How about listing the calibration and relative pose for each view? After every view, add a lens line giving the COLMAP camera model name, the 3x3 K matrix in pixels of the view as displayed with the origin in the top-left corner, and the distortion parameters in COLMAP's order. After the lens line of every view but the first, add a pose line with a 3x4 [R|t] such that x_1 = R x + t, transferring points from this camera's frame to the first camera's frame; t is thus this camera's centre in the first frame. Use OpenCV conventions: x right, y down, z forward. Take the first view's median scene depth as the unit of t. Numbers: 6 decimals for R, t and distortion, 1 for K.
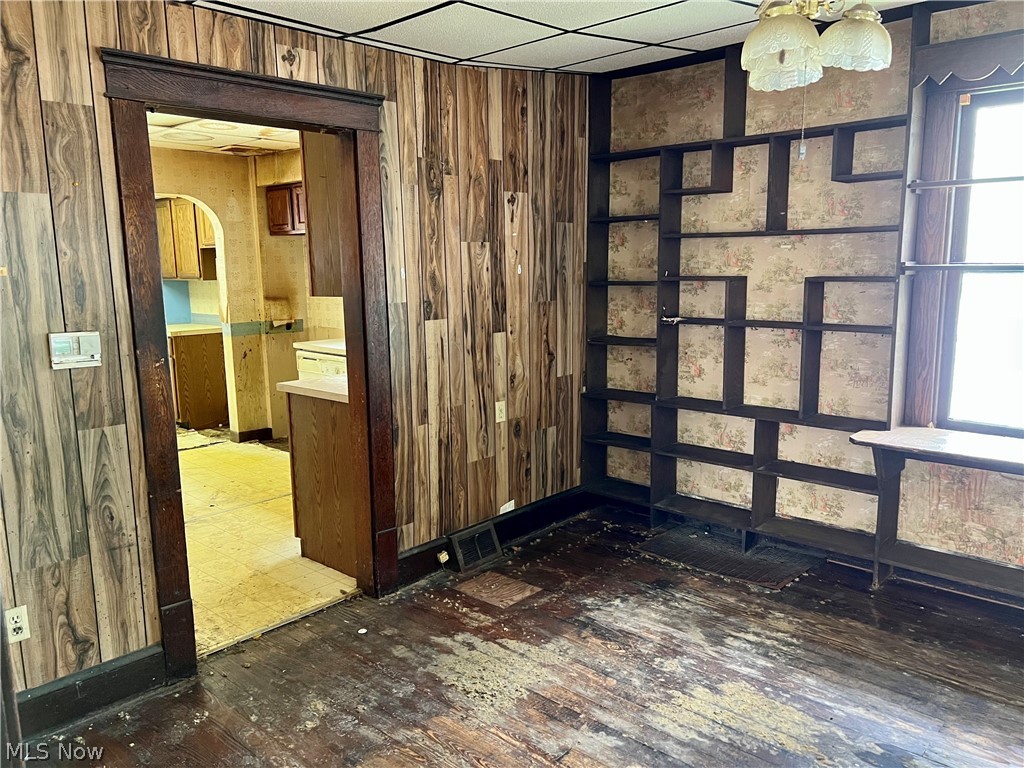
lens RADIAL K [[774.1, 0, 518.9], [0, 774.1, 386.3], [0, 0, 1]] dist [0.065708, -0.079446]
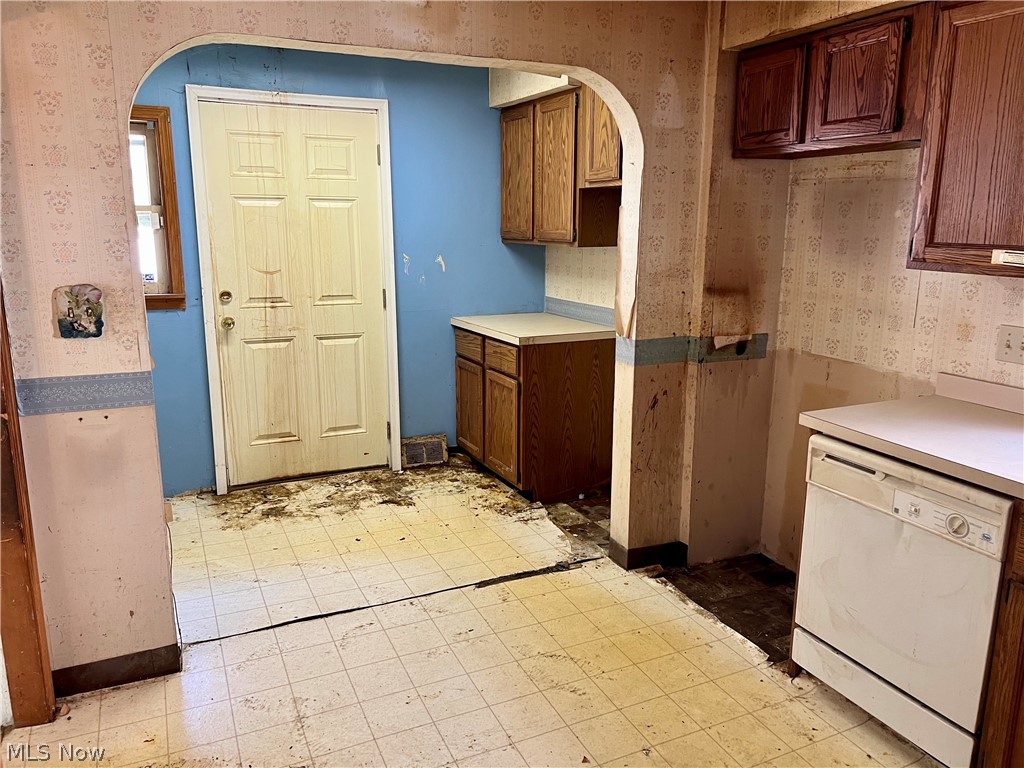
lens RADIAL K [[774.1, 0, 516.5], [0, 774.1, 387.5], [0, 0, 1]] dist [0.065708, -0.079446]
pose [[0.924233, 0.101486, -0.368094, -0.408664], [-0.080594, 0.994162, 0.071738, -0.127466], [0.373226, -0.036637, 0.927017, 0.822460]]
